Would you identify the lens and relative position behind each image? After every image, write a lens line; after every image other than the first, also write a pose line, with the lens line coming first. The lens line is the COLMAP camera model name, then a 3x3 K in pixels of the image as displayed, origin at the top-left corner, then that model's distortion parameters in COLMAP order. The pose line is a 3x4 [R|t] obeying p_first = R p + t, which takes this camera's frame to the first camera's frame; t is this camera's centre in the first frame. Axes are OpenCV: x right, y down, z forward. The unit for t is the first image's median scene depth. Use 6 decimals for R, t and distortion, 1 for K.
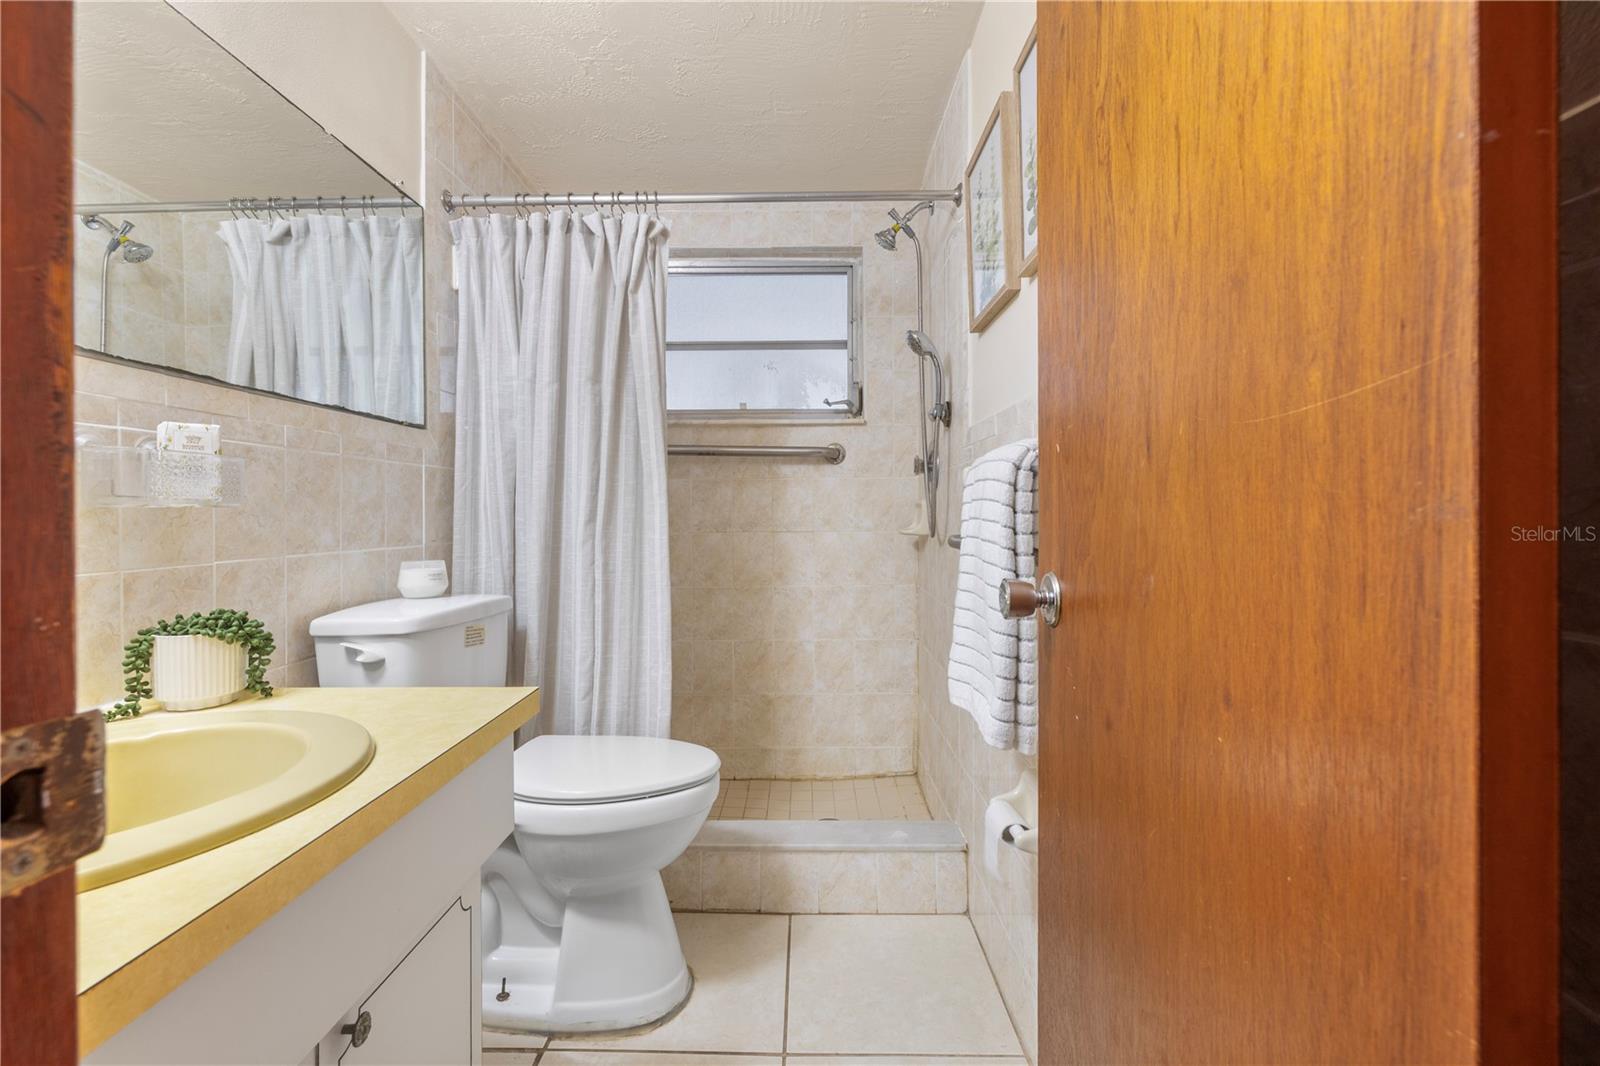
lens RADIAL K [[674.1, 0, 794.7], [0, 674.1, 521.0], [0, 0, 1]] dist [0.000186, 0.000430]
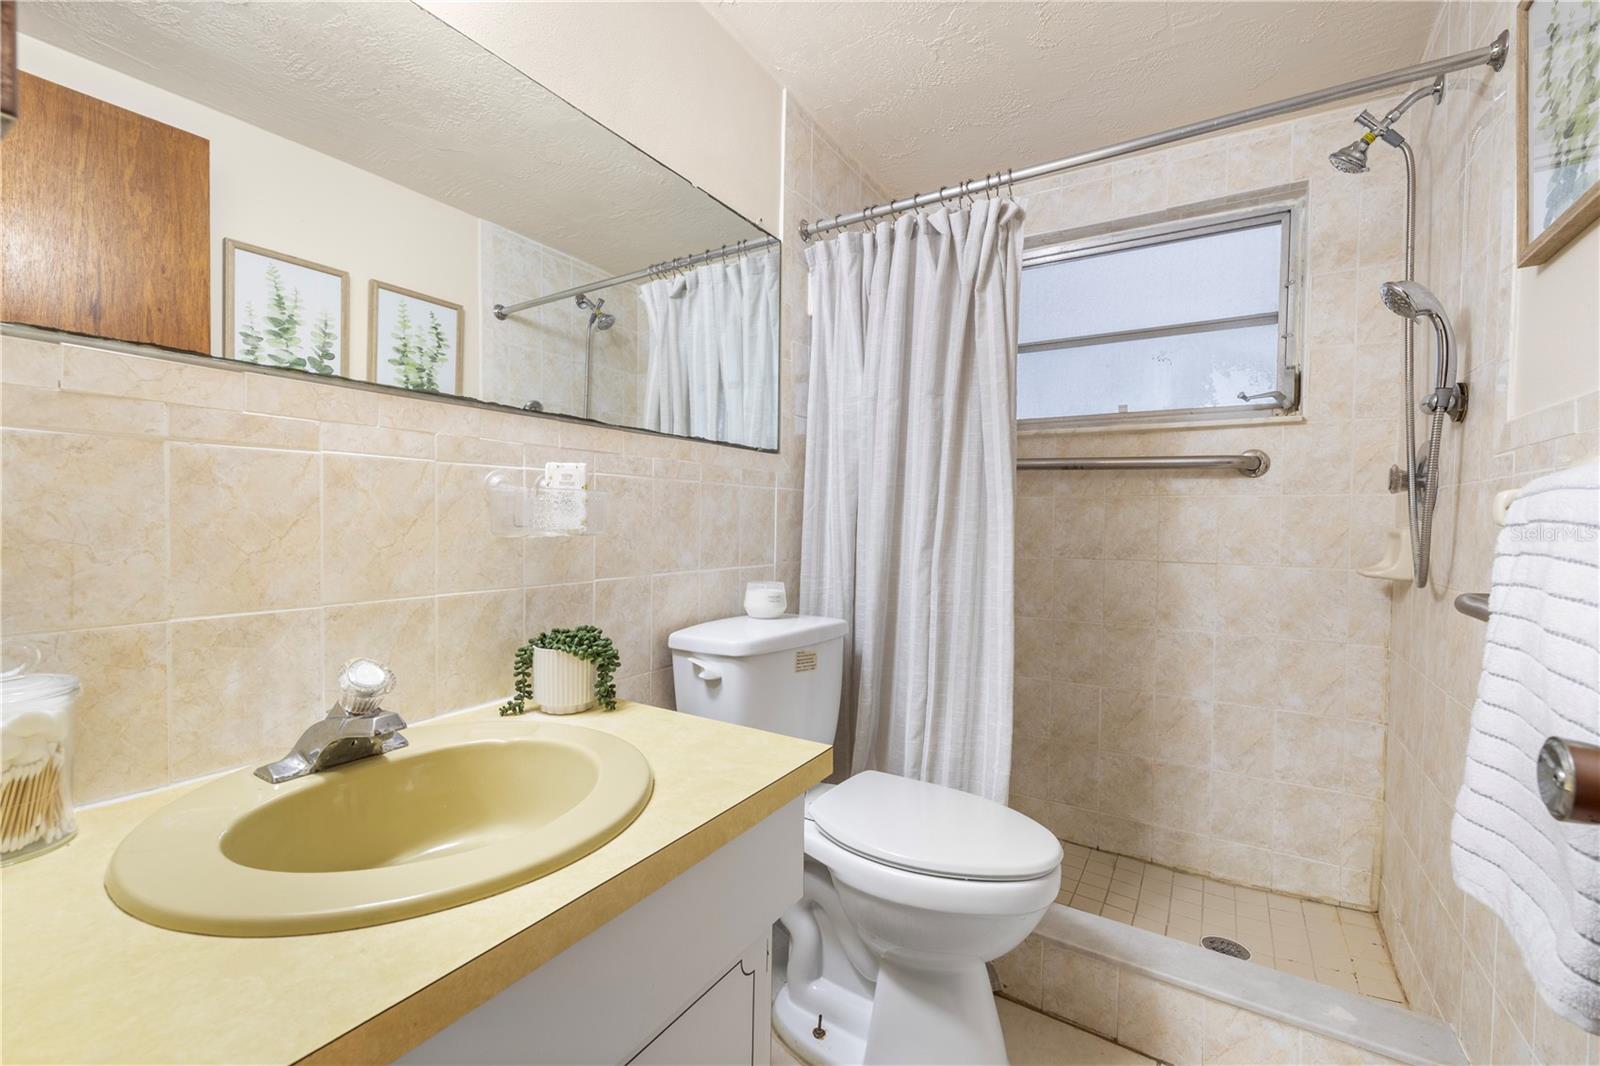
lens RADIAL K [[674.1, 0, 796.4], [0, 674.1, 536.4], [0, 0, 1]] dist [0.000186, 0.000430]
pose [[0.856206, 0.029096, -0.515815, 0.018510], [-0.024011, 0.999575, 0.016526, -0.025124], [0.516077, -0.001765, 0.856540, 0.114804]]
